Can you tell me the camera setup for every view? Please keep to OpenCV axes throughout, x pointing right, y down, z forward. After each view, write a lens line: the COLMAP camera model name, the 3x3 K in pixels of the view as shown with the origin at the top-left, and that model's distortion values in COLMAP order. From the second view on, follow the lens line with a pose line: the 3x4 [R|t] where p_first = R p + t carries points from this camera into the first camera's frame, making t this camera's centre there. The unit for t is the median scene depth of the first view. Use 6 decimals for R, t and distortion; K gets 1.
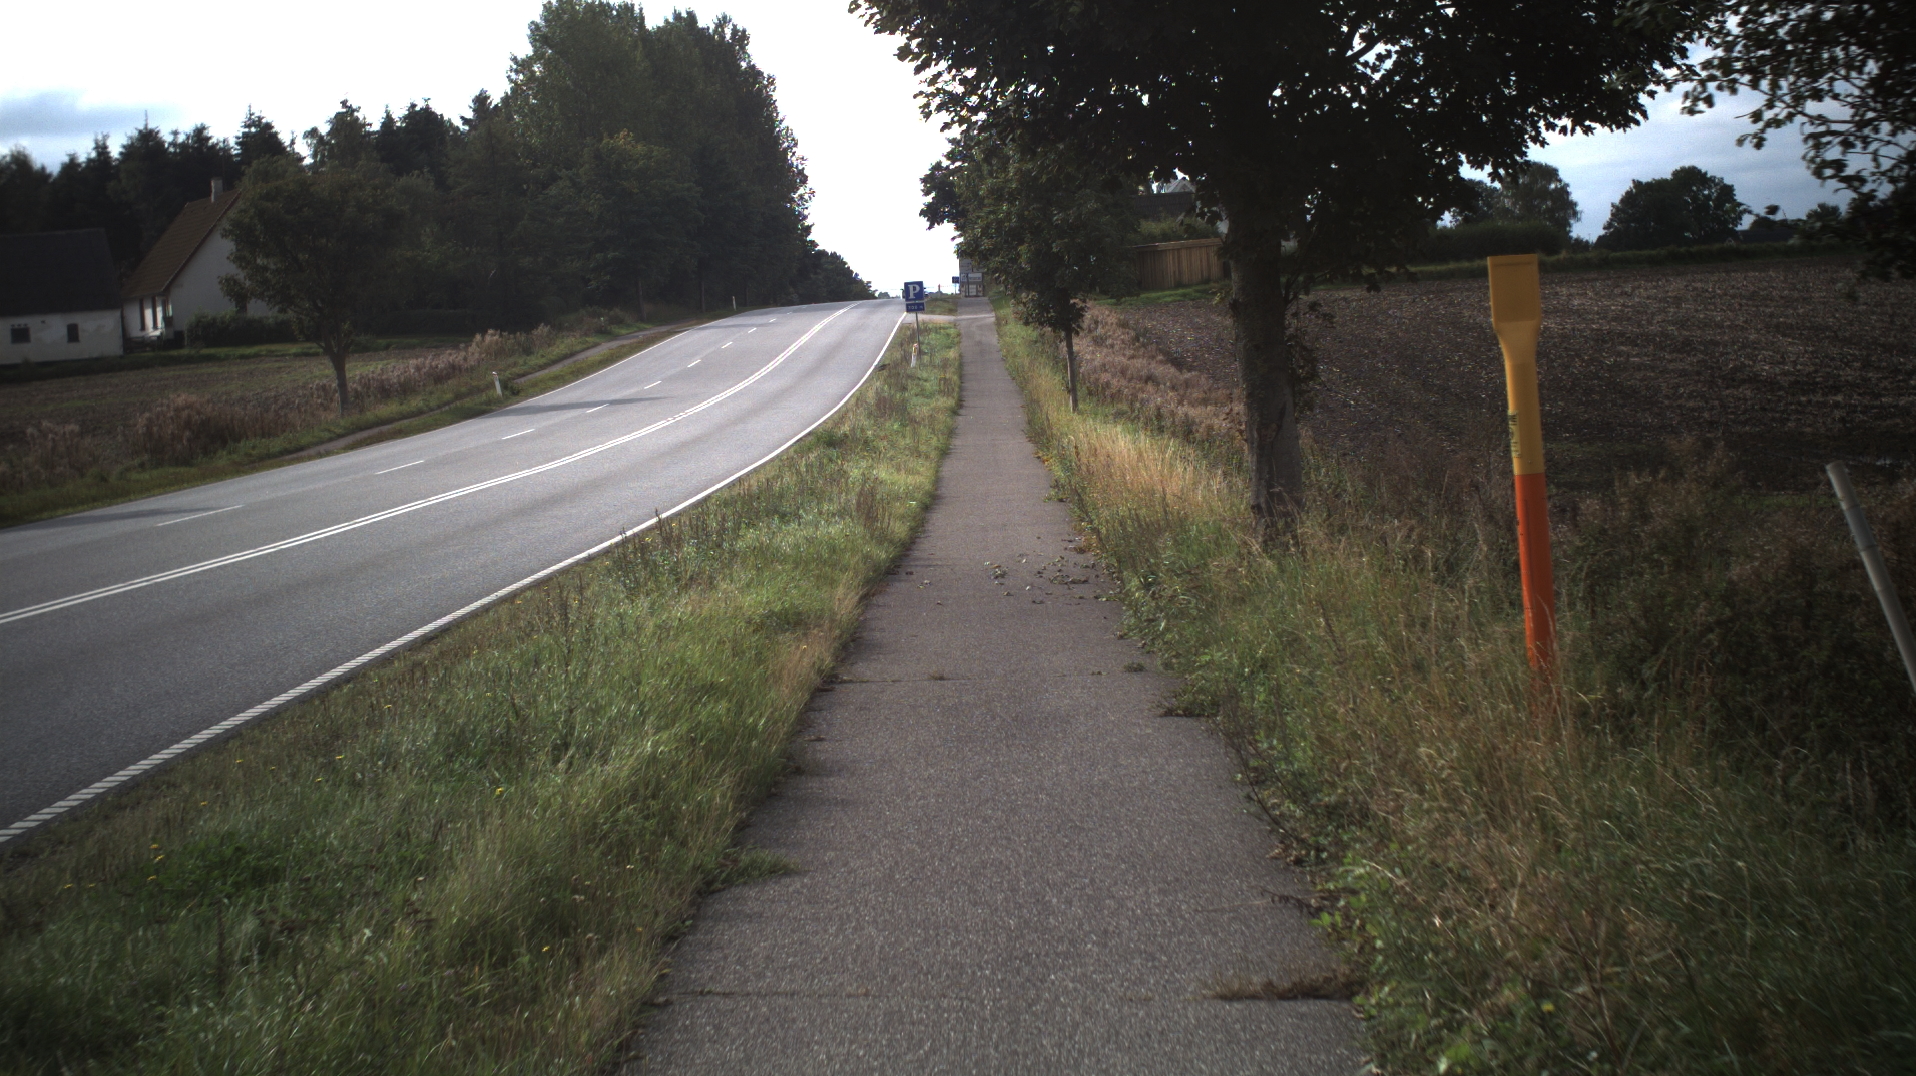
lens RADIAL K [[3261.0, 0, 958.0], [0, 3261.0, 538.0], [0, 0, 1]] dist [-0.254952, 0.190252]
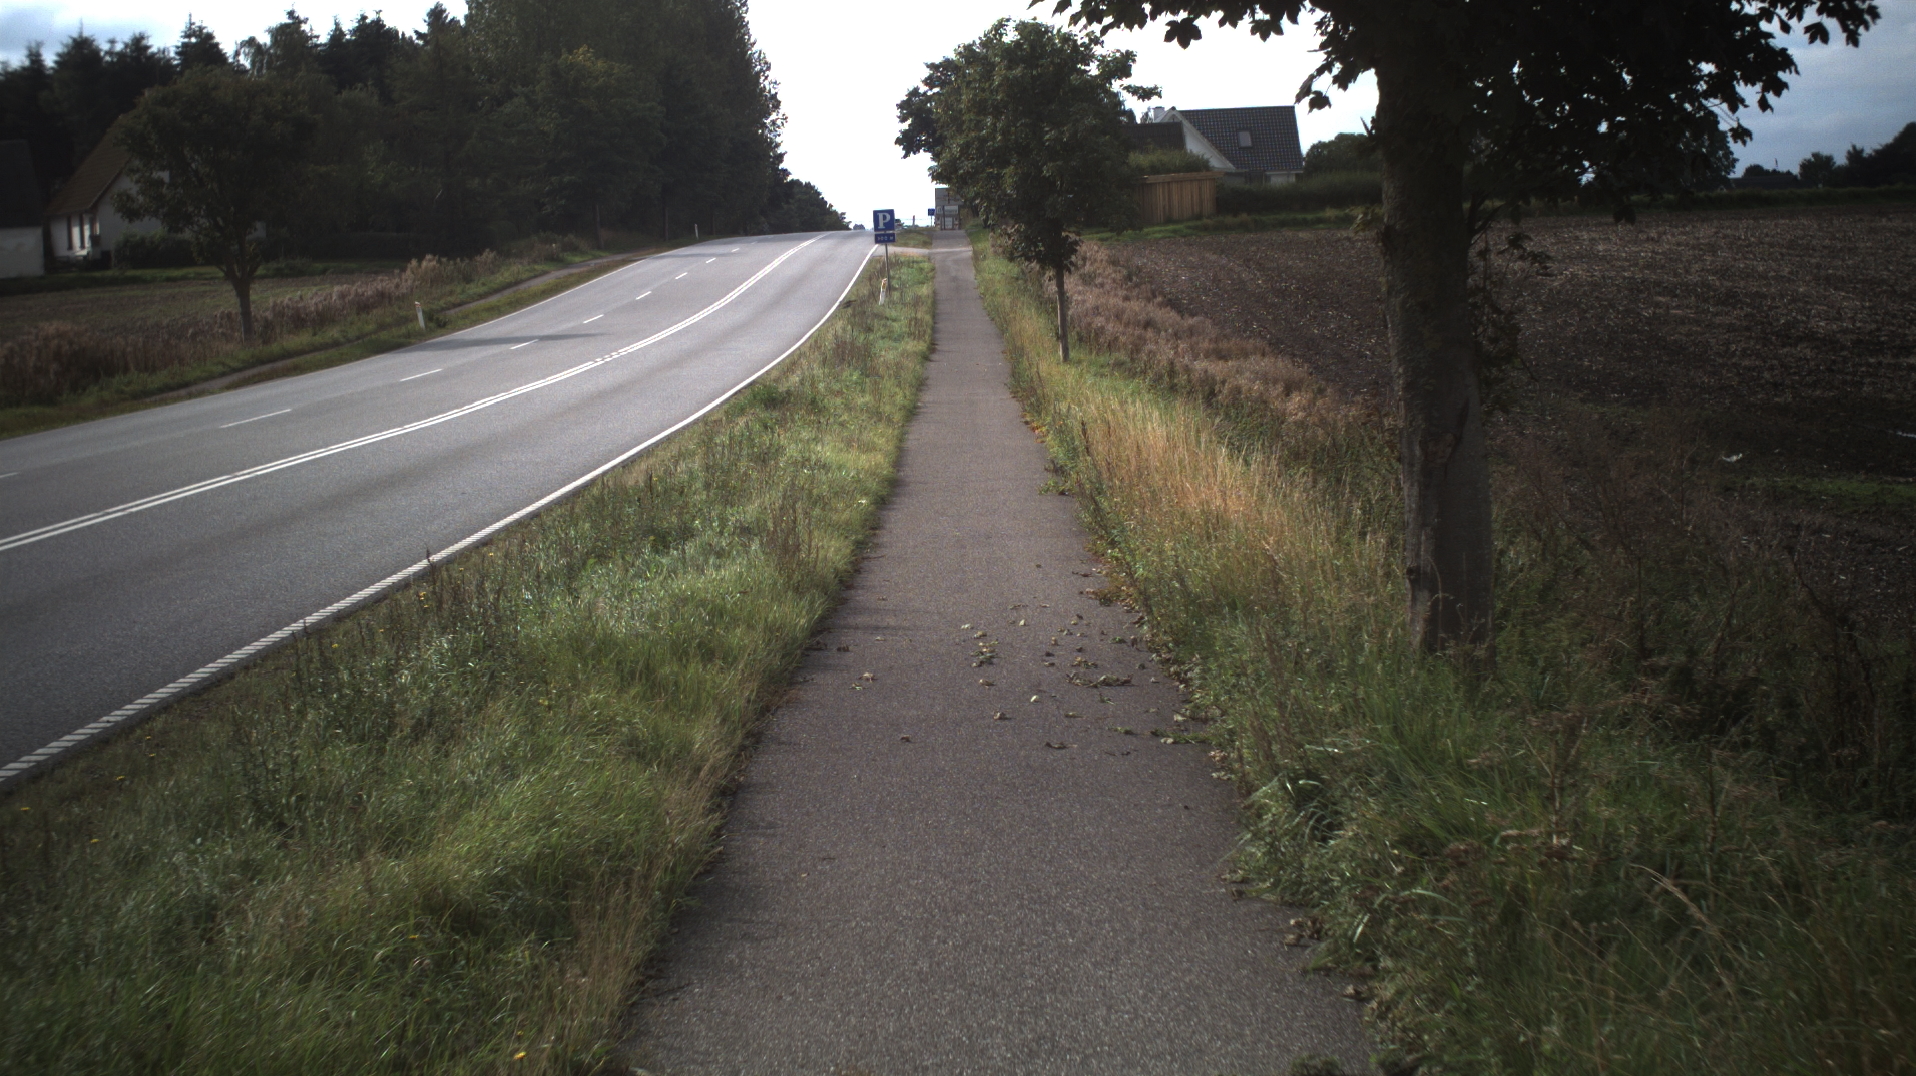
lens RADIAL K [[3261.0, 0, 958.0], [0, 3261.0, 538.0], [0, 0, 1]] dist [-0.254952, 0.190252]
pose [[0.999788, 0.018453, 0.009170, 0.000324], [-0.018635, 0.999624, 0.020124, -0.005863], [-0.008795, -0.020290, 0.999755, 0.089828]]
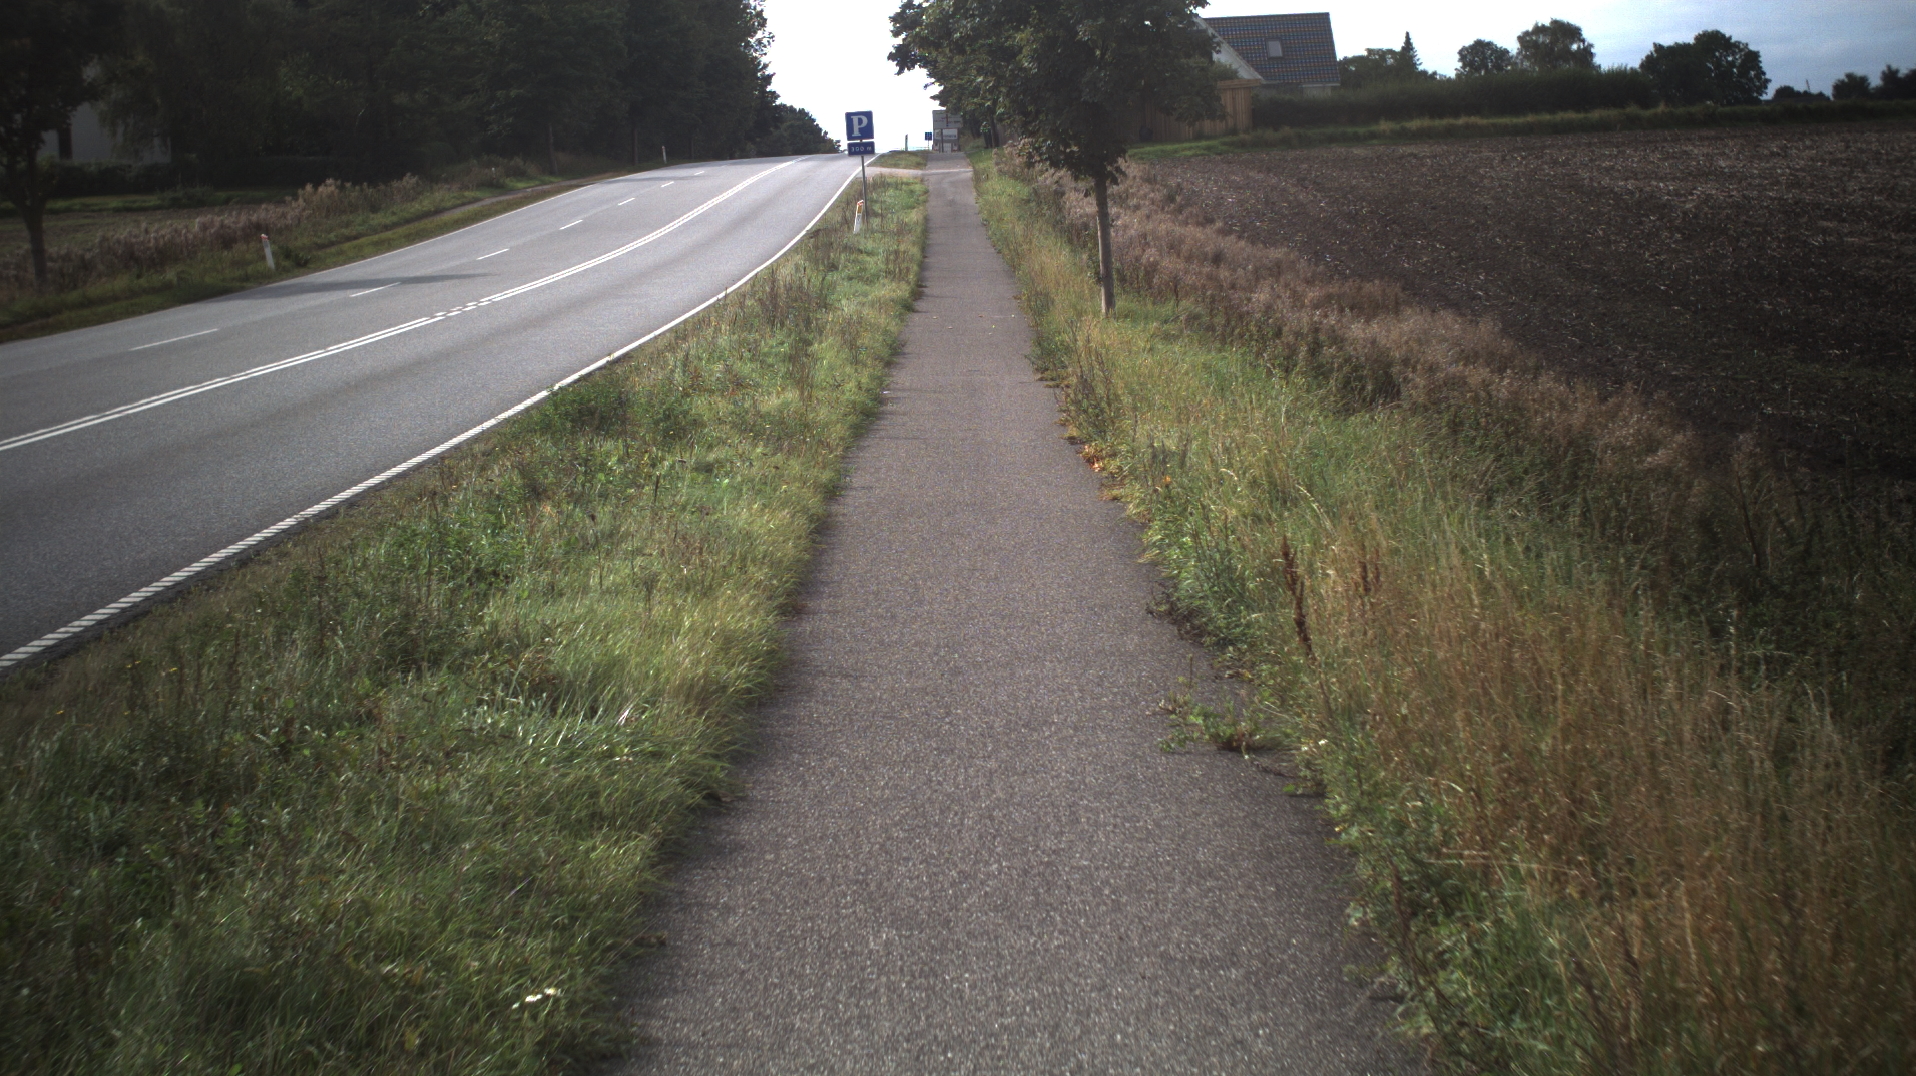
lens RADIAL K [[3261.0, 0, 958.0], [0, 3261.0, 538.0], [0, 0, 1]] dist [-0.254952, 0.190252]
pose [[0.999873, 0.013197, 0.008905, 0.002519], [-0.013553, 0.999057, 0.041240, -0.014640], [-0.008352, -0.041355, 0.999110, 0.269657]]
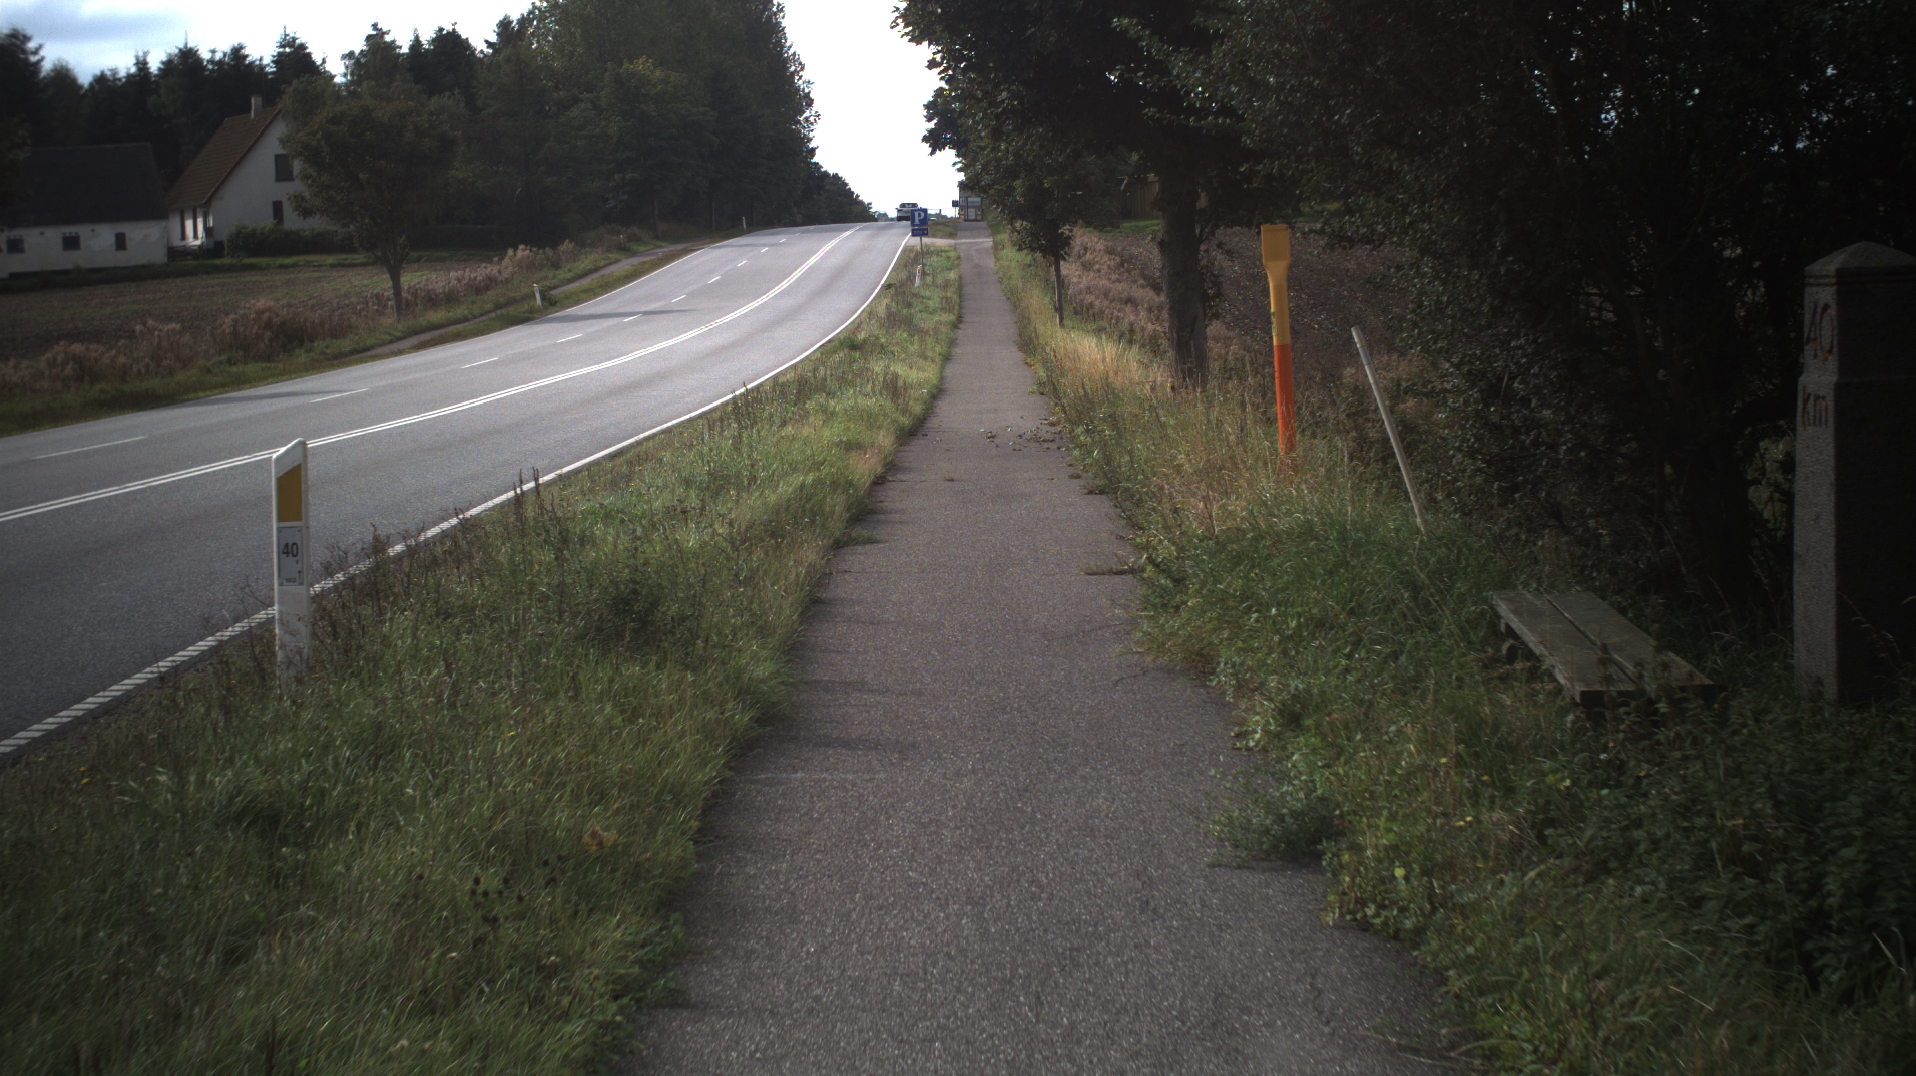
lens RADIAL K [[3261.0, 0, 958.0], [0, 3261.0, 538.0], [0, 0, 1]] dist [-0.254952, 0.190252]
pose [[0.999829, 0.018369, 0.002259, -0.000834], [-0.018418, 0.999544, 0.023923, 0.005228], [-0.001819, -0.023961, 0.999711, -0.089759]]
